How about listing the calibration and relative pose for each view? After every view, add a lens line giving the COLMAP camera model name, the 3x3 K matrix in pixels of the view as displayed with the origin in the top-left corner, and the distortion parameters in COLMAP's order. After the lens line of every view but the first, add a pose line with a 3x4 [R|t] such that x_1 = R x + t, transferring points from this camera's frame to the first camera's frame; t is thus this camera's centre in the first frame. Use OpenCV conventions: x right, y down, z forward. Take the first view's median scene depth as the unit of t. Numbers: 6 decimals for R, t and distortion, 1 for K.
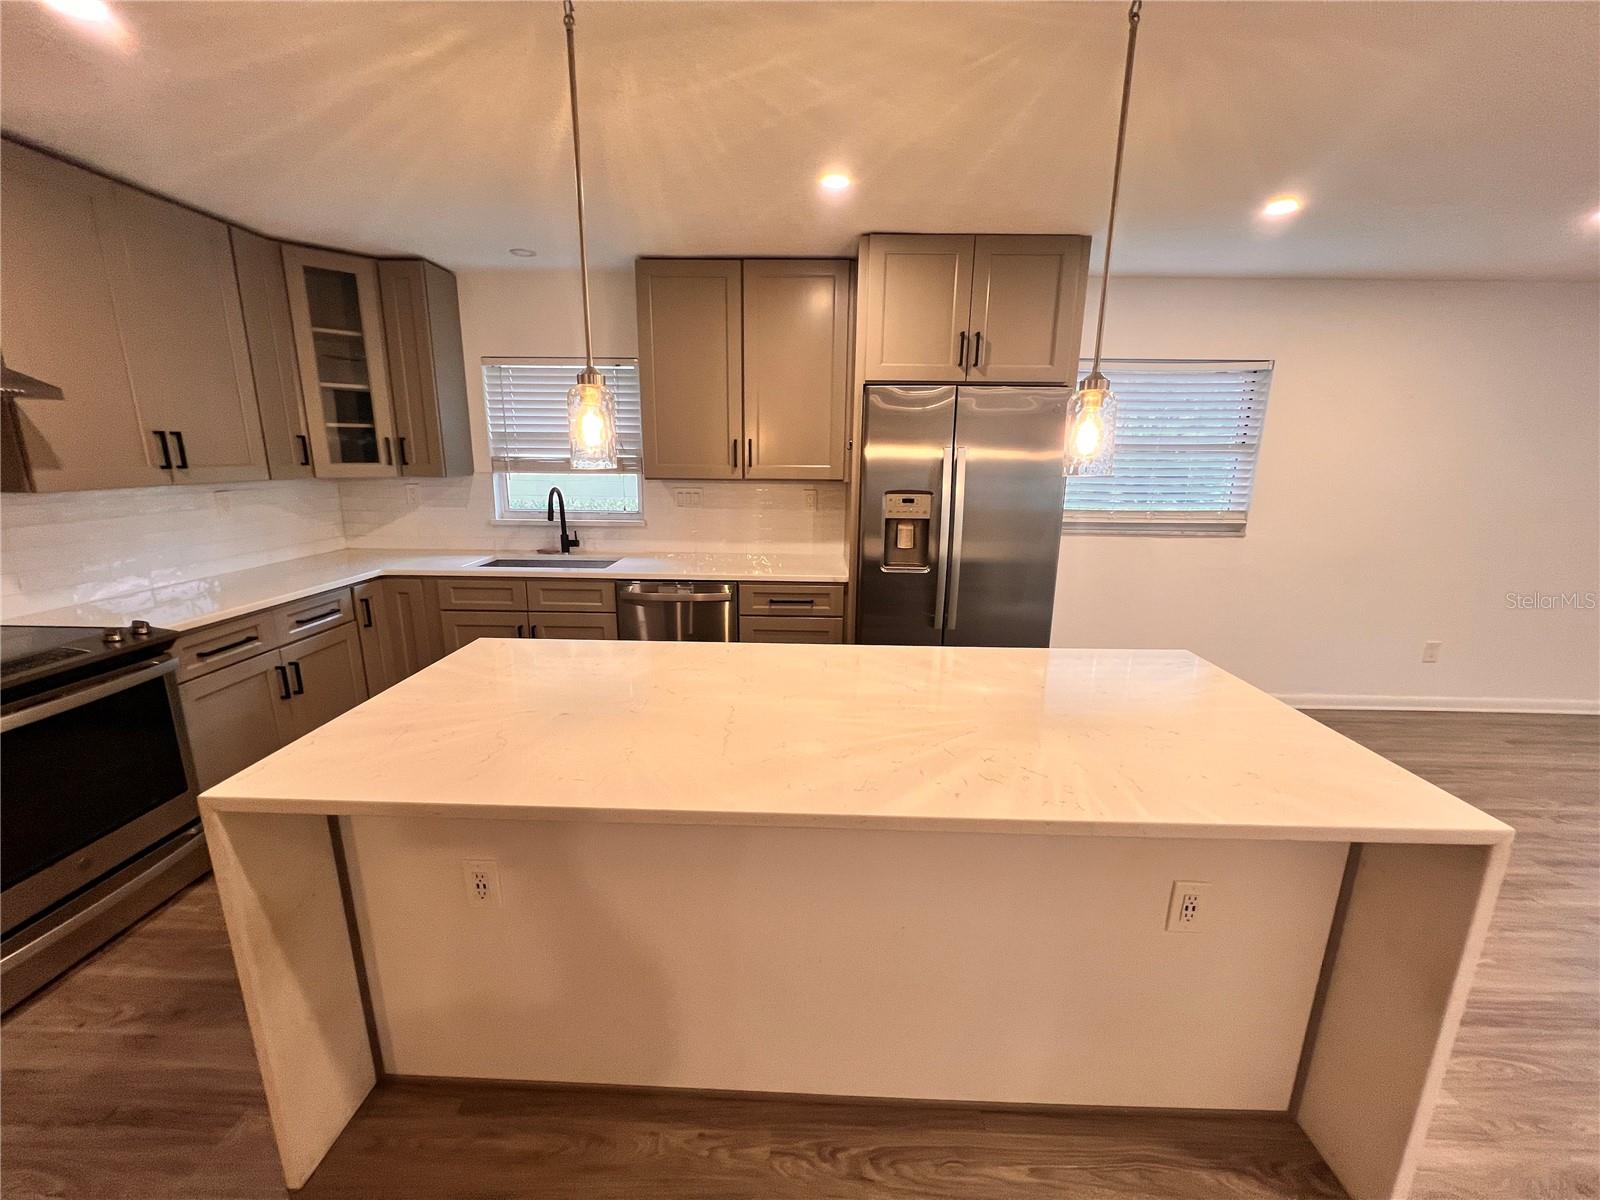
lens RADIAL K [[640.3, 0, 799.7], [0, 640.3, 597.9], [0, 0, 1]] dist [-0.000734, 0.000851]
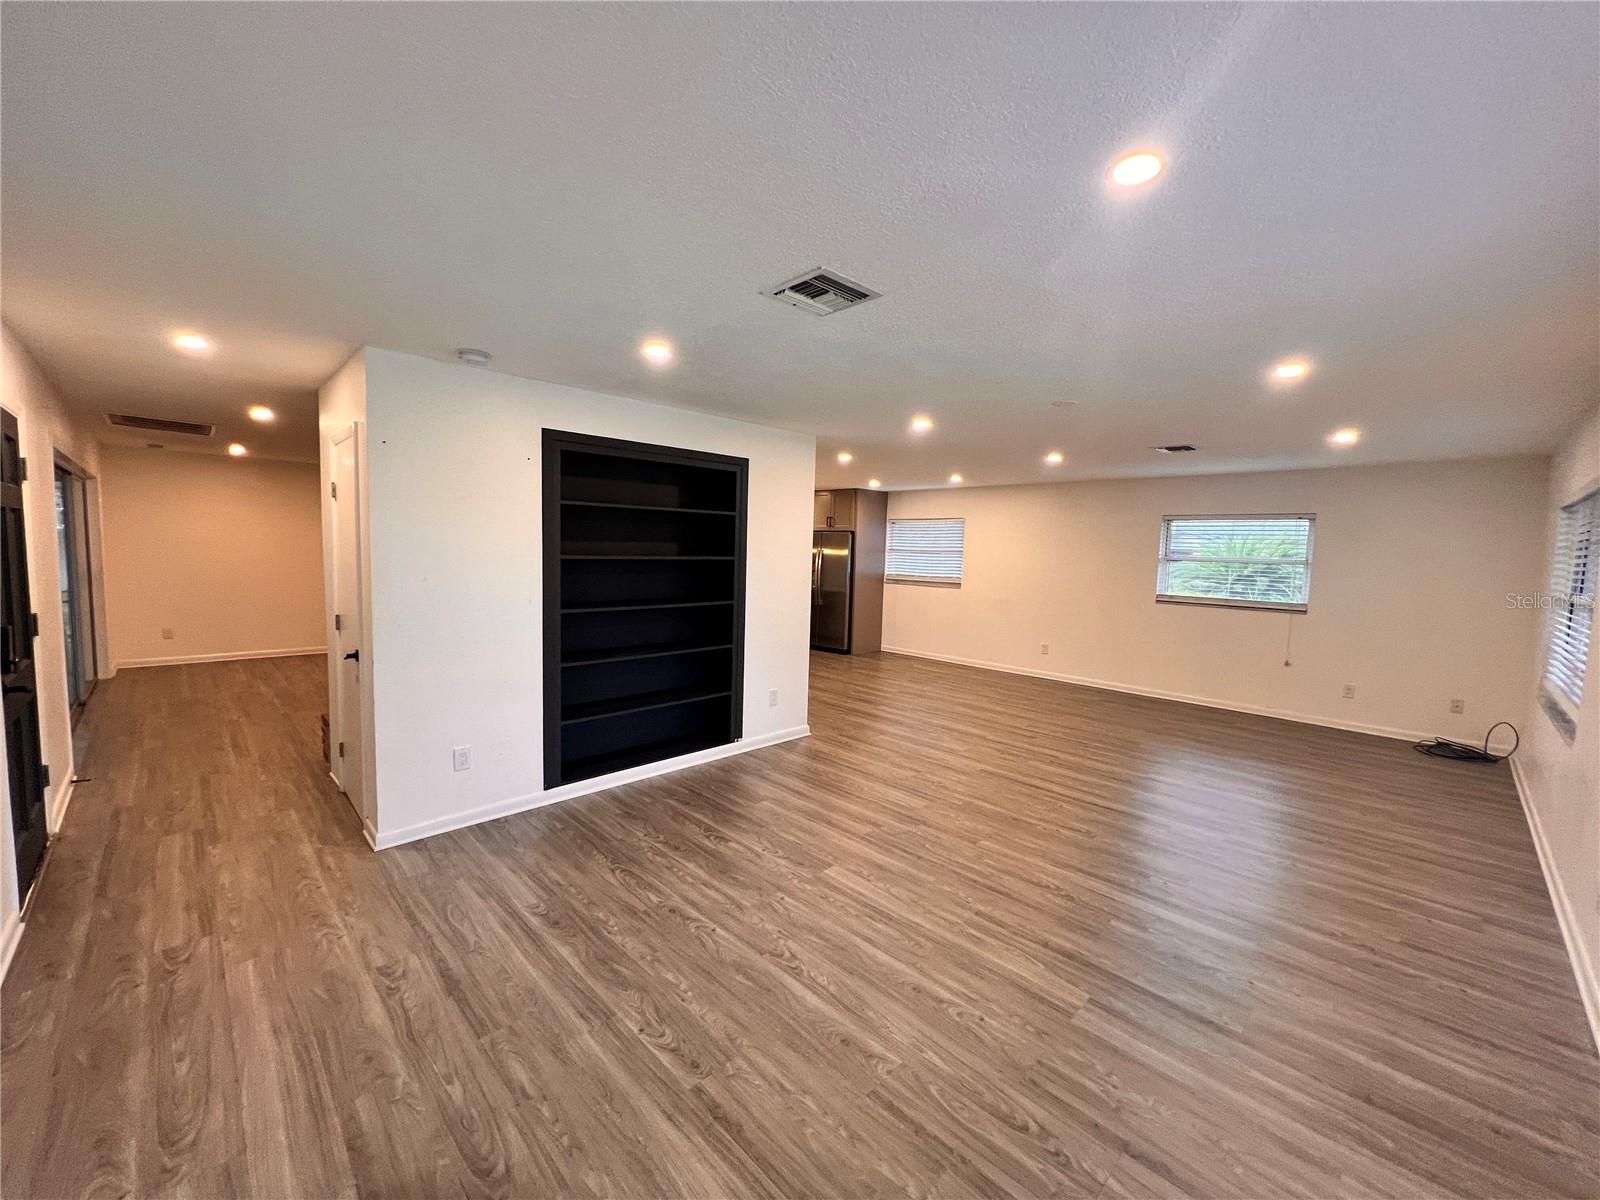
lens RADIAL K [[640.3, 0, 791.6], [0, 640.3, 612.8], [0, 0, 1]] dist [-0.000734, 0.000851]
pose [[0.709754, 0.080028, -0.699889, 2.322113], [-0.177330, 0.981829, -0.067564, 0.321803], [0.681765, 0.172065, 0.711049, -1.340229]]
